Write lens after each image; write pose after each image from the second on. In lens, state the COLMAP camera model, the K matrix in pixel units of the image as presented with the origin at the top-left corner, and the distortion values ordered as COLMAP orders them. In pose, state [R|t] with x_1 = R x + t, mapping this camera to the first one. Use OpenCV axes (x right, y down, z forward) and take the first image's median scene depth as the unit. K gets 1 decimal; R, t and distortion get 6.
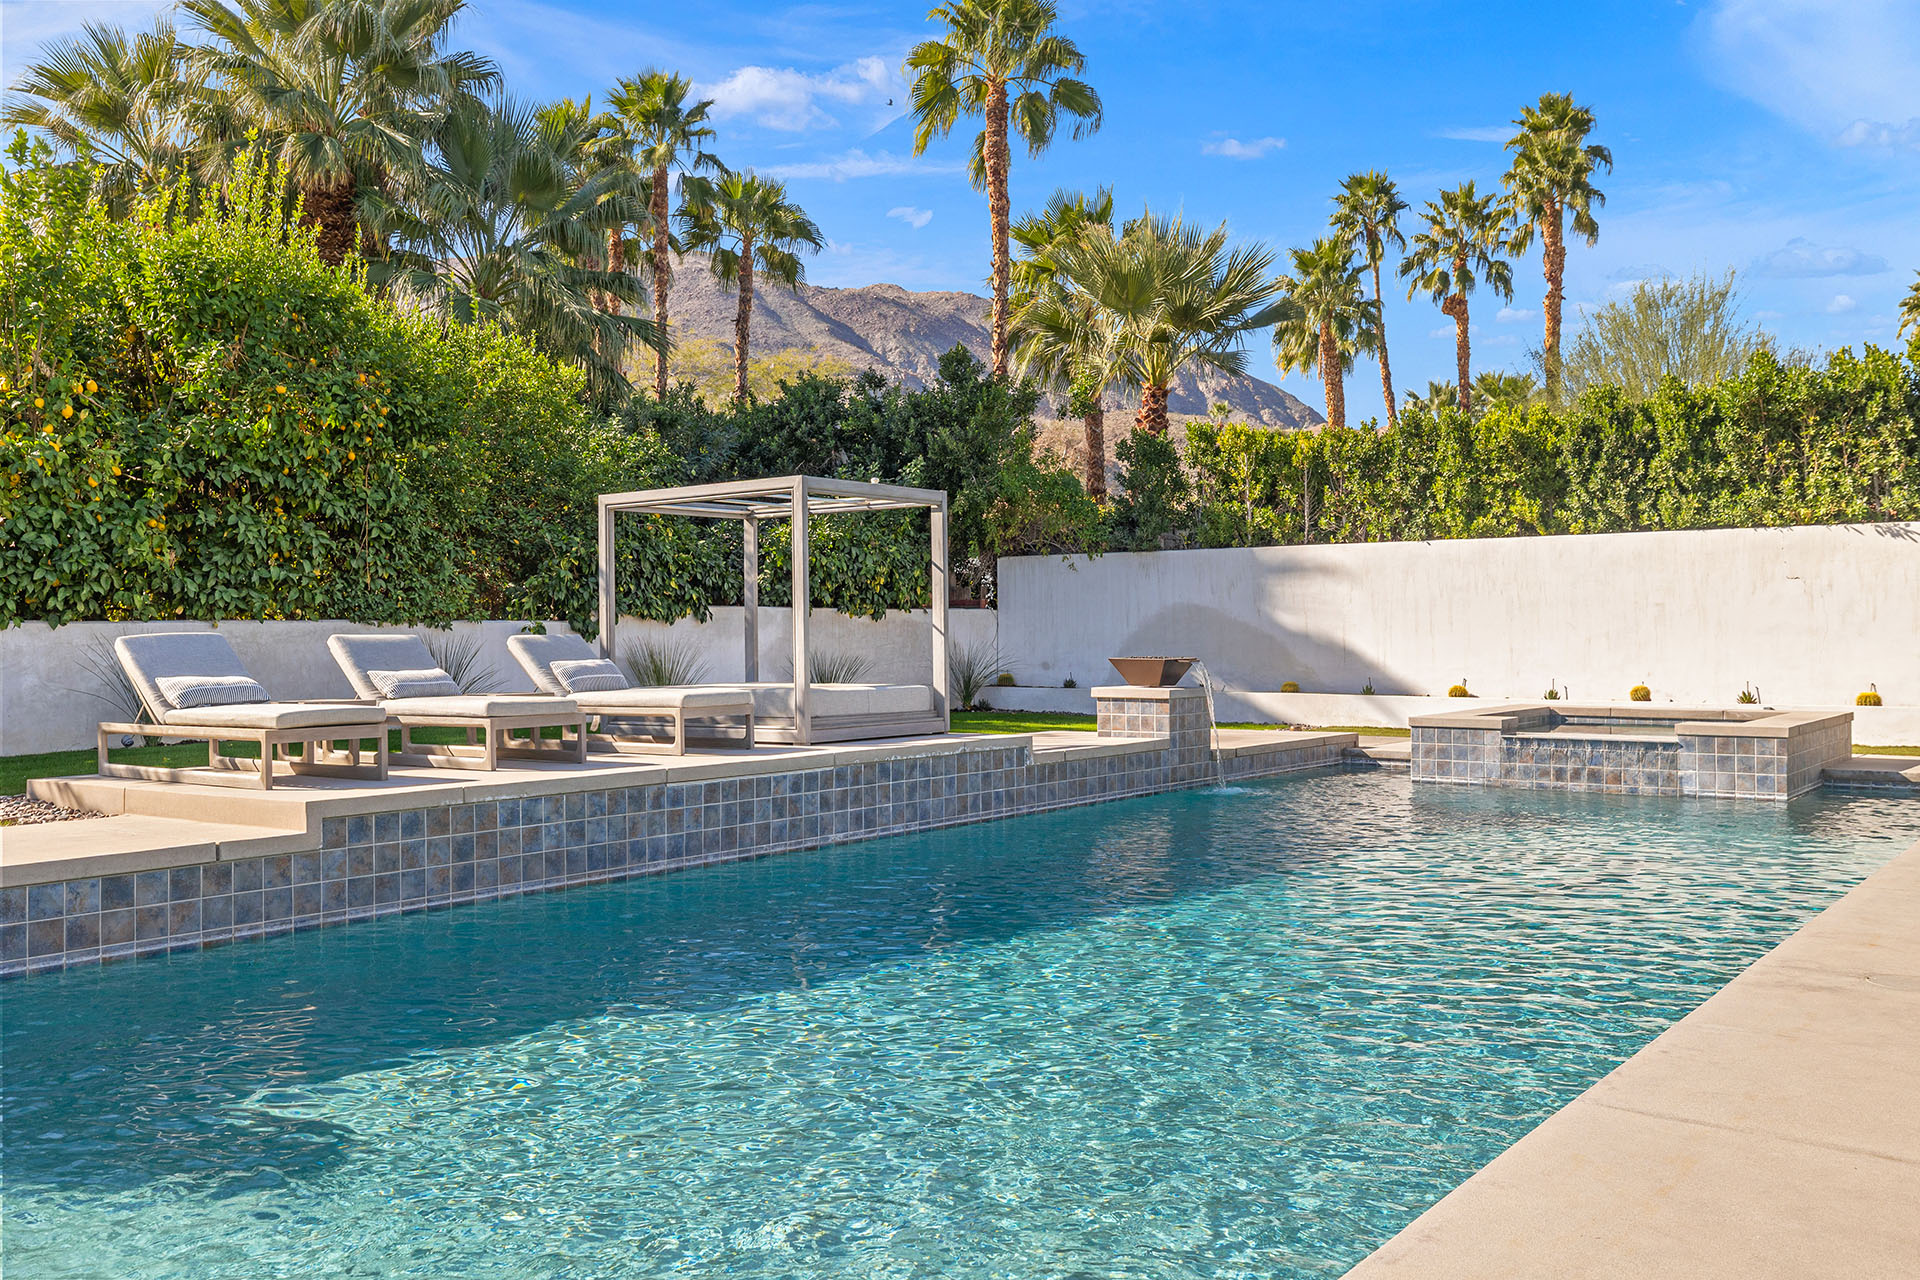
lens RADIAL K [[1636.2, 0, 948.0], [0, 1636.2, 623.0], [0, 0, 1]] dist [0.001549, 0.004591]
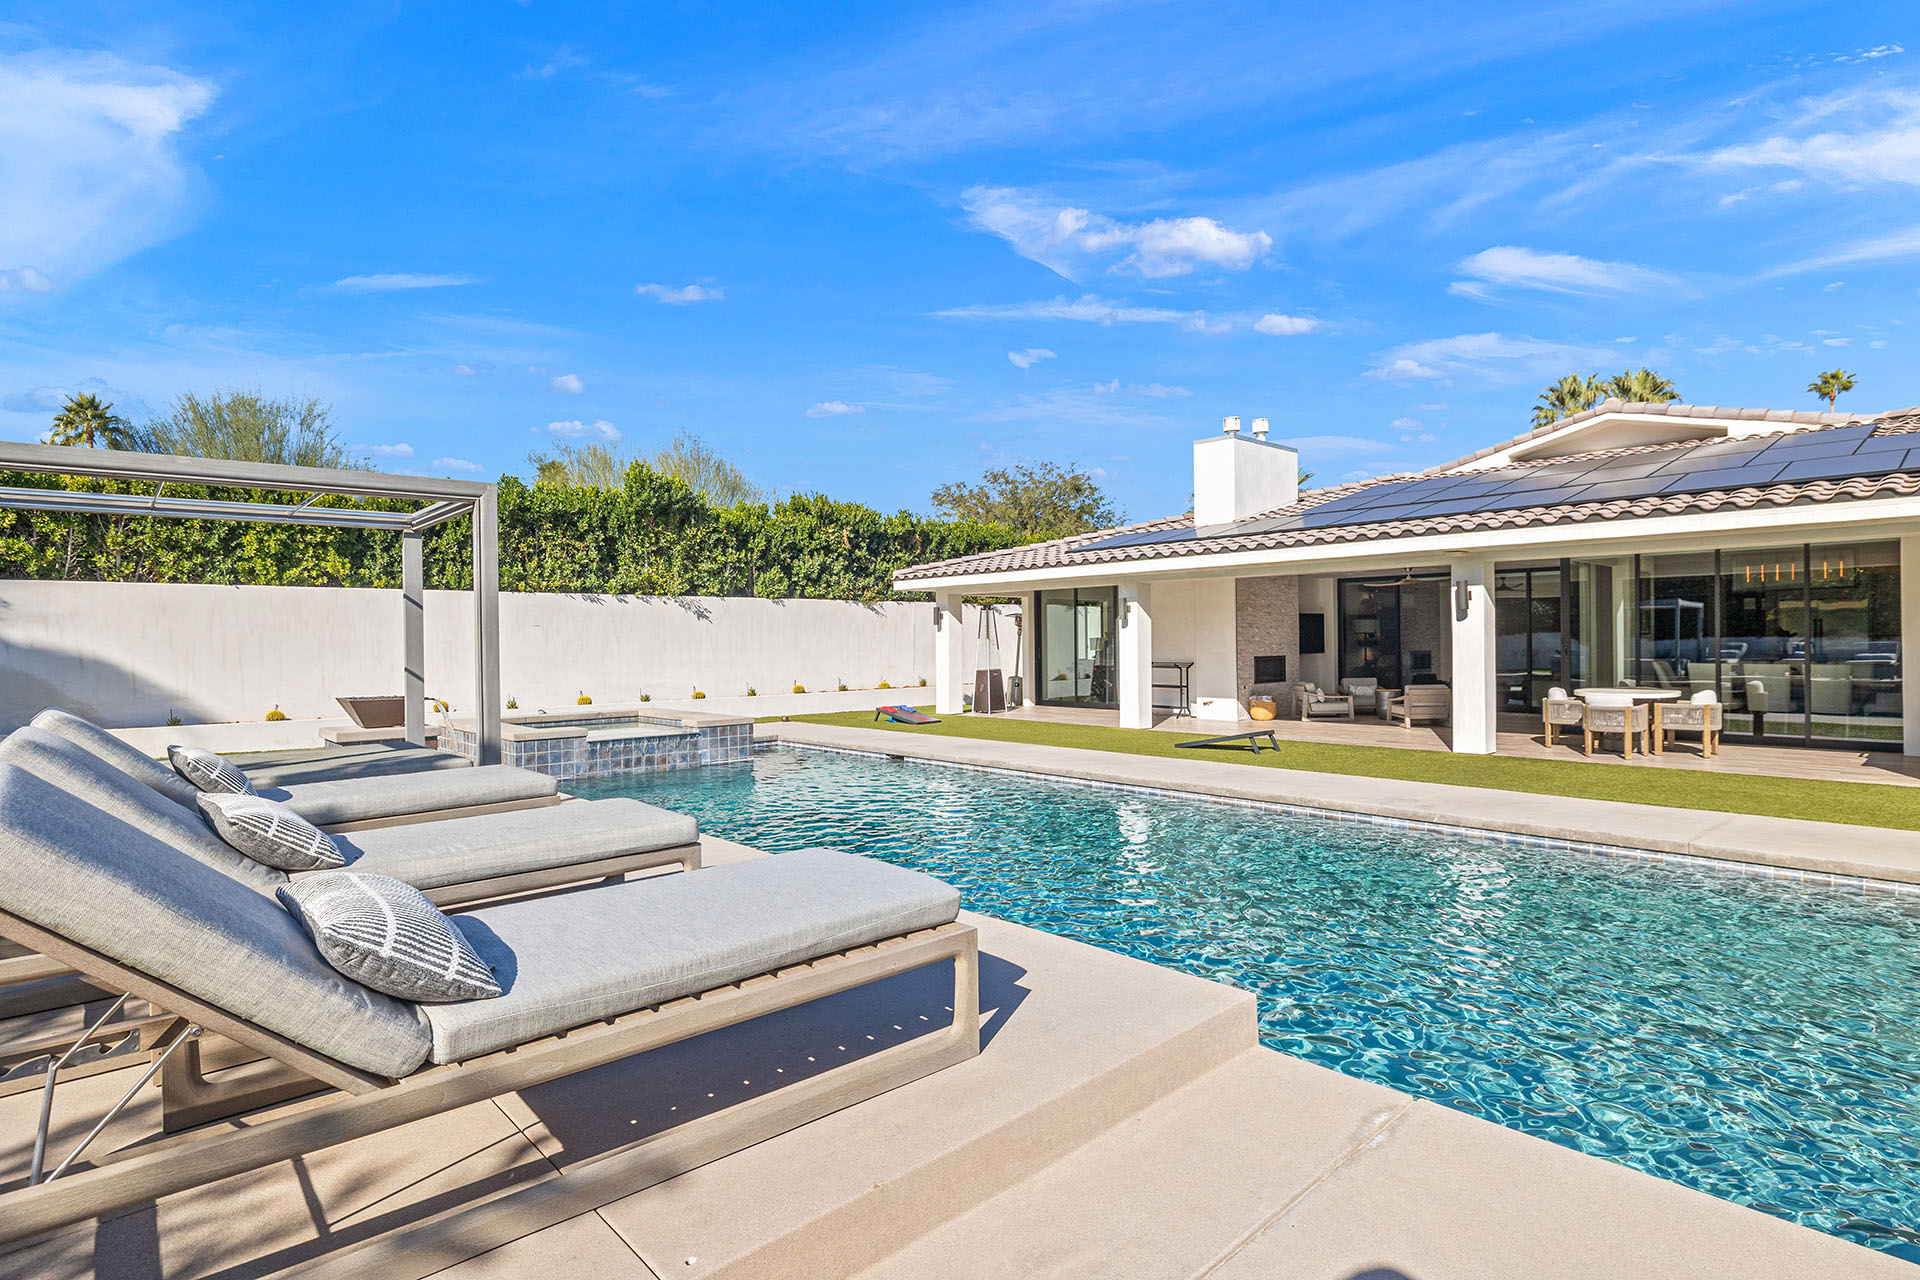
lens RADIAL K [[972.2, 0, 960.0], [0, 972.2, 640.0], [0, 0, 1]] dist [-0.002499, 0.000944]
pose [[0.176766, 0.003990, 0.984245, -0.302668], [0.005022, 0.999975, -0.004956, -0.006938], [-0.984240, 0.005819, 0.176742, 0.415415]]
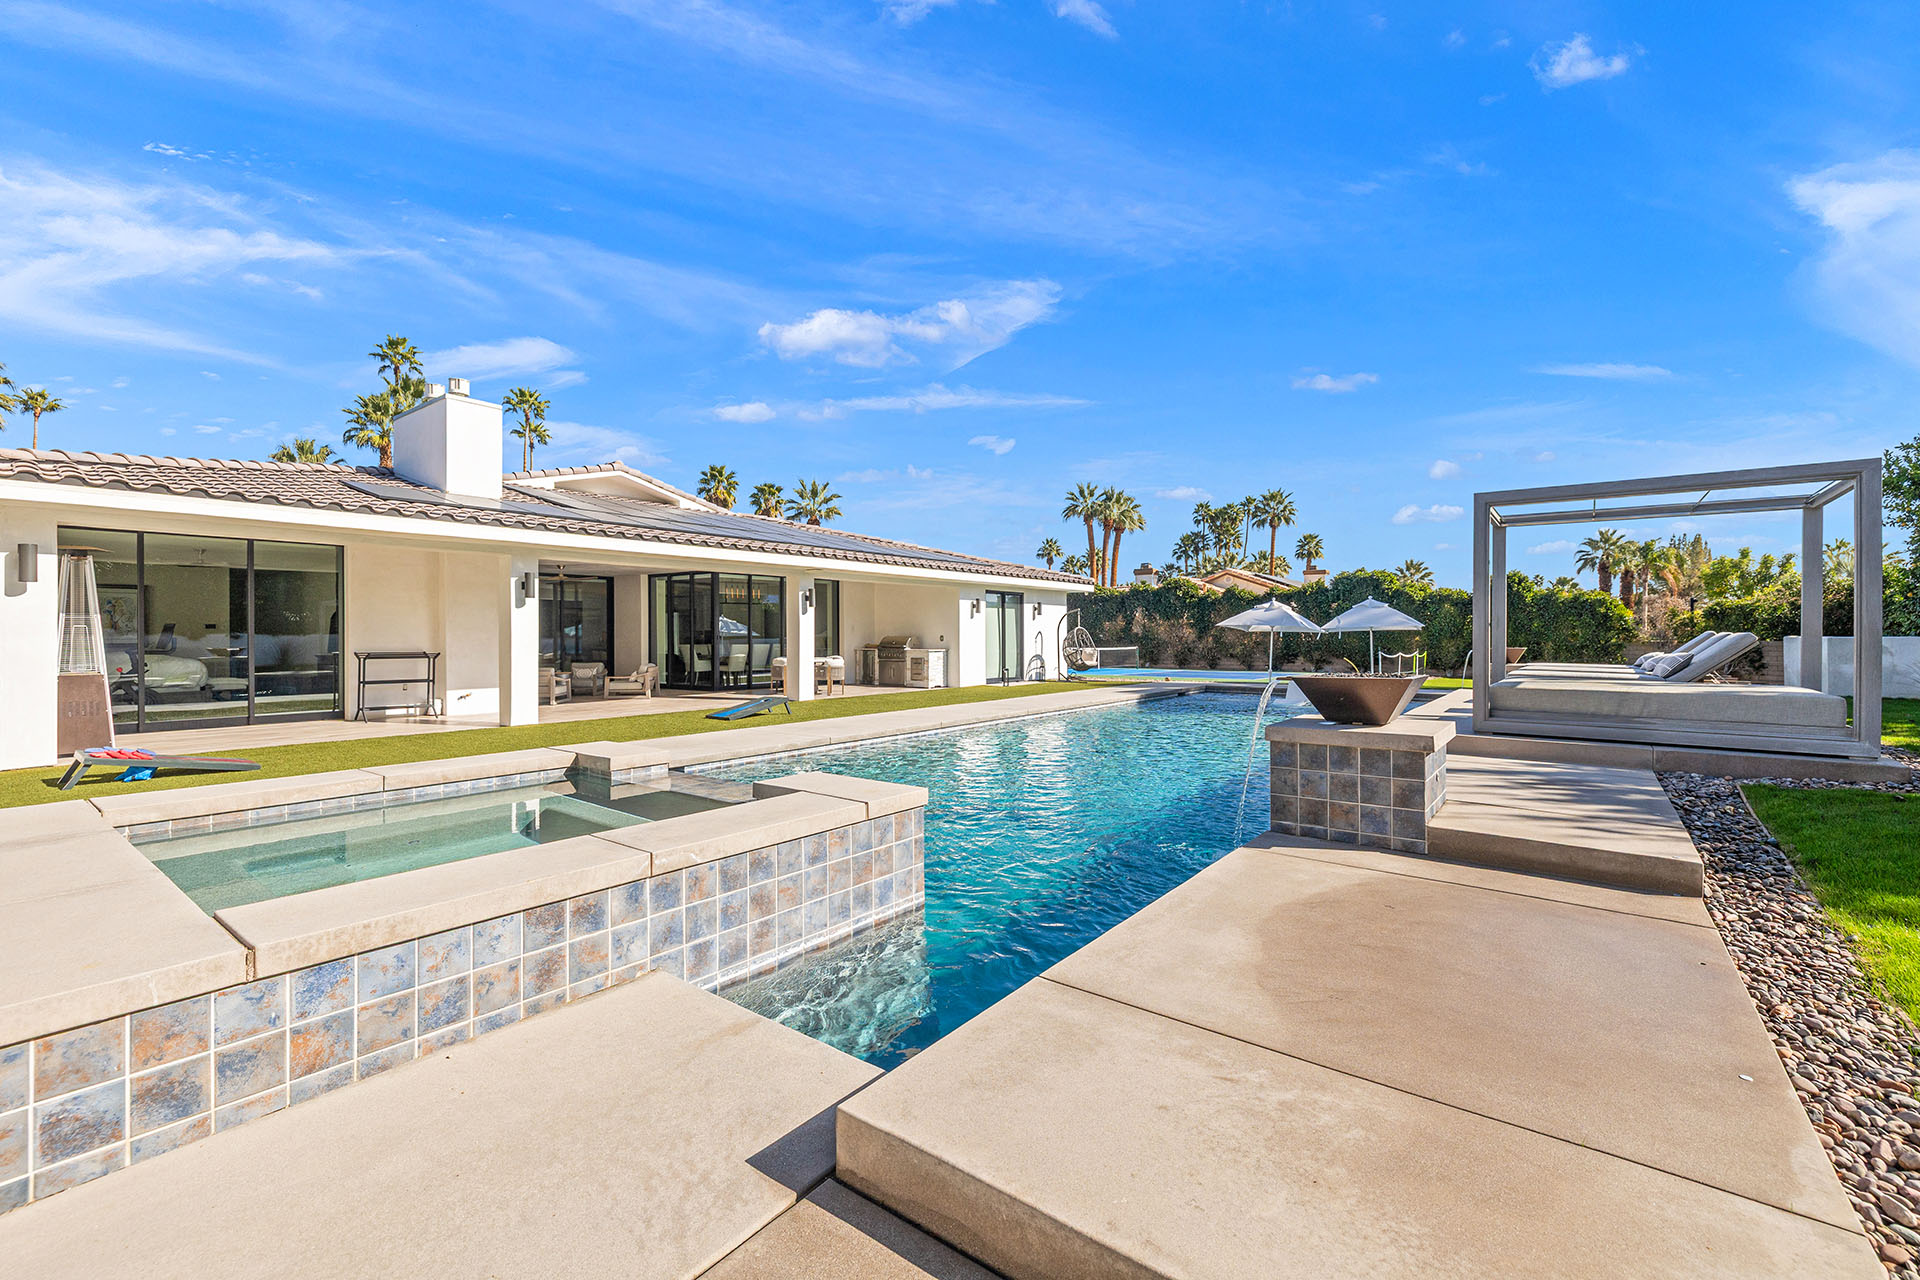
lens RADIAL K [[805.8, 0, 949.6], [0, 805.8, 636.4], [0, 0, 1]] dist [0.001138, 0.000265]
pose [[-0.999824, 0.008174, 0.016900, 0.204811], [0.008129, 0.999963, -0.002730, 0.003626], [-0.016921, -0.002592, -0.999853, 0.995138]]
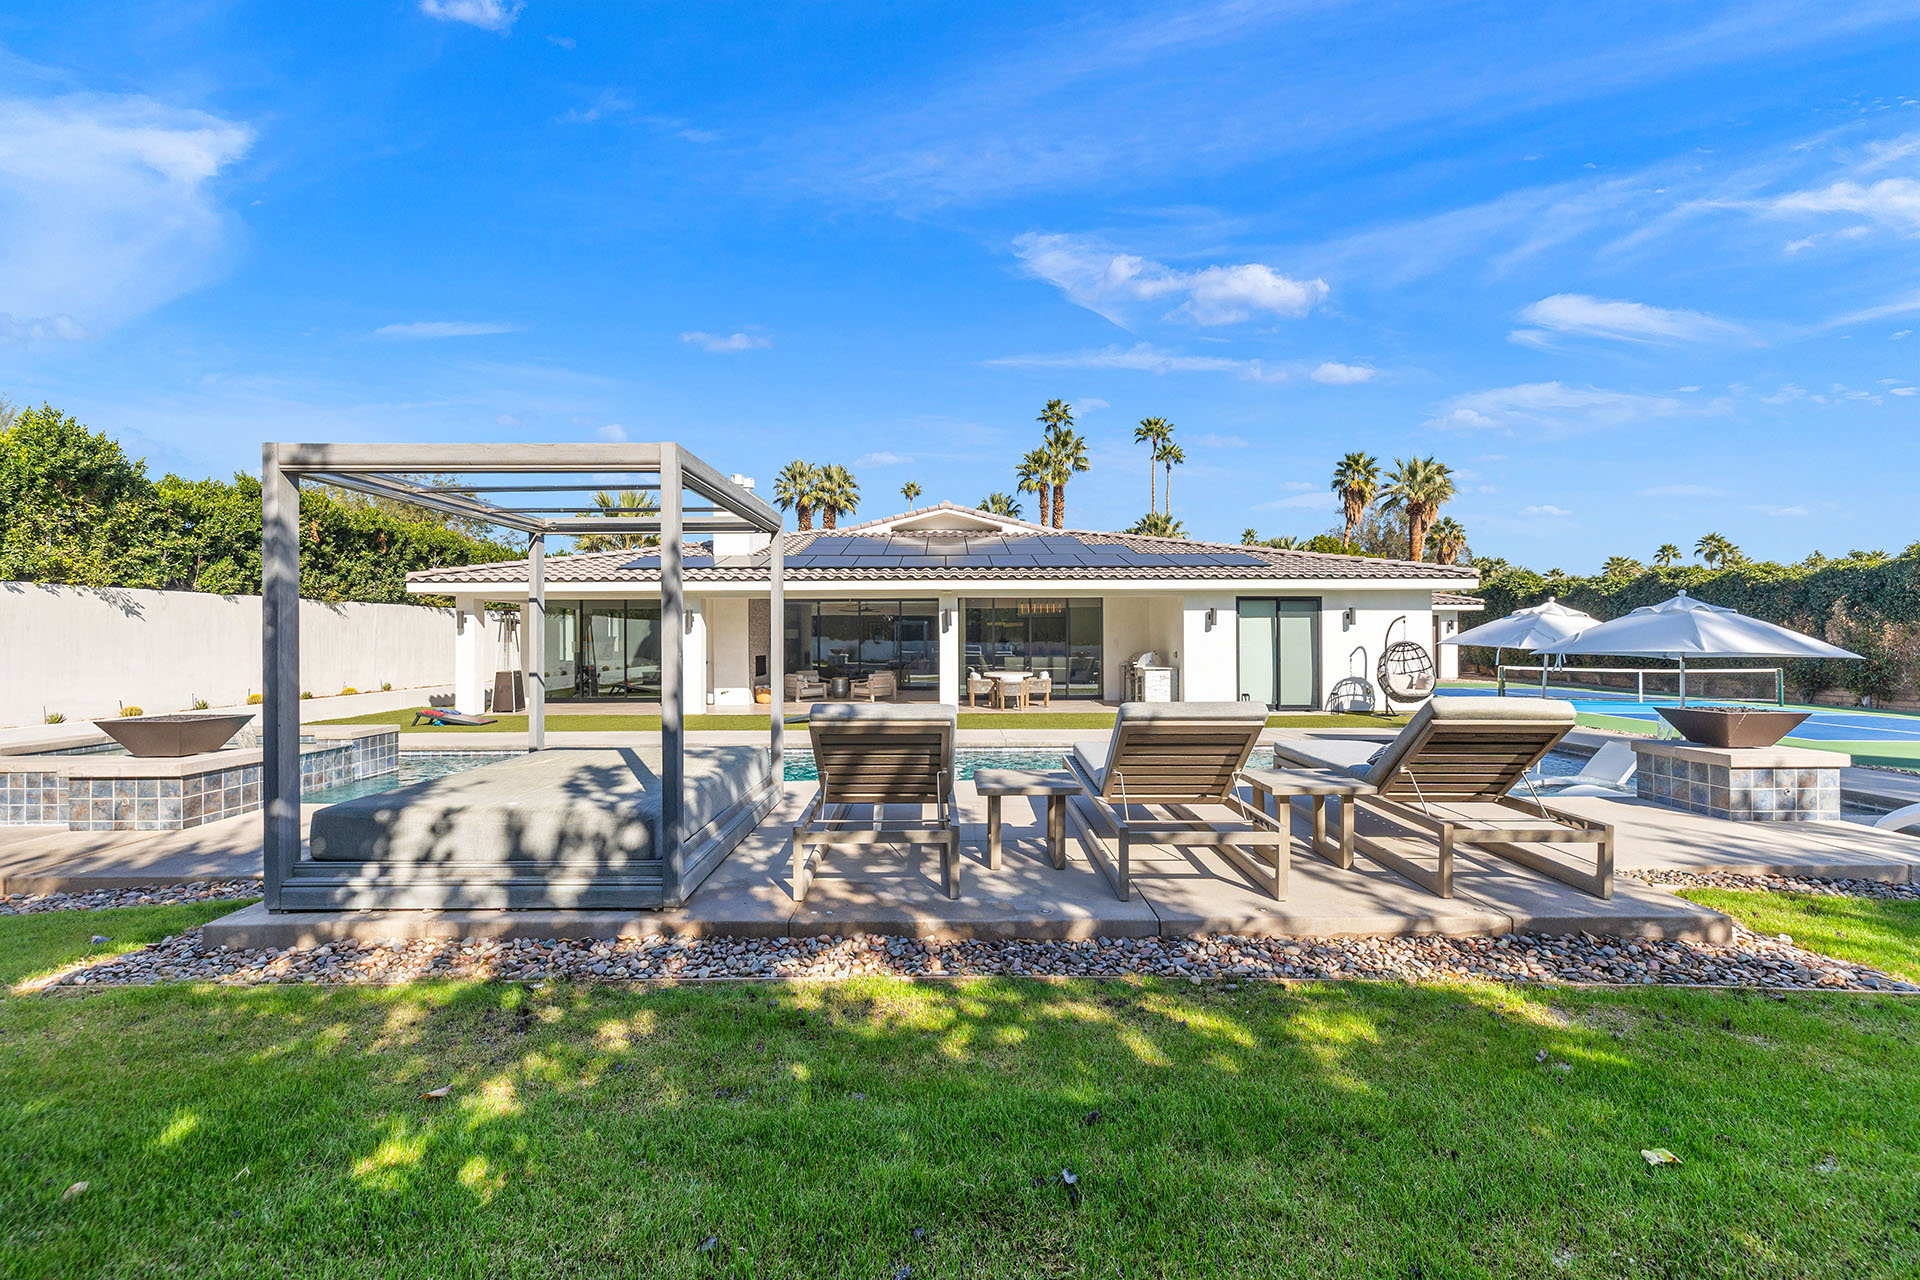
lens RADIAL K [[808.1, 0, 955.5], [0, 808.1, 637.4], [0, 0, 1]] dist [0.002087, 0.000283]
pose [[-0.611712, 0.007873, 0.791041, -0.312776], [0.003769, 0.999968, -0.007038, -0.010119], [-0.791071, -0.001324, -0.611723, 0.718042]]
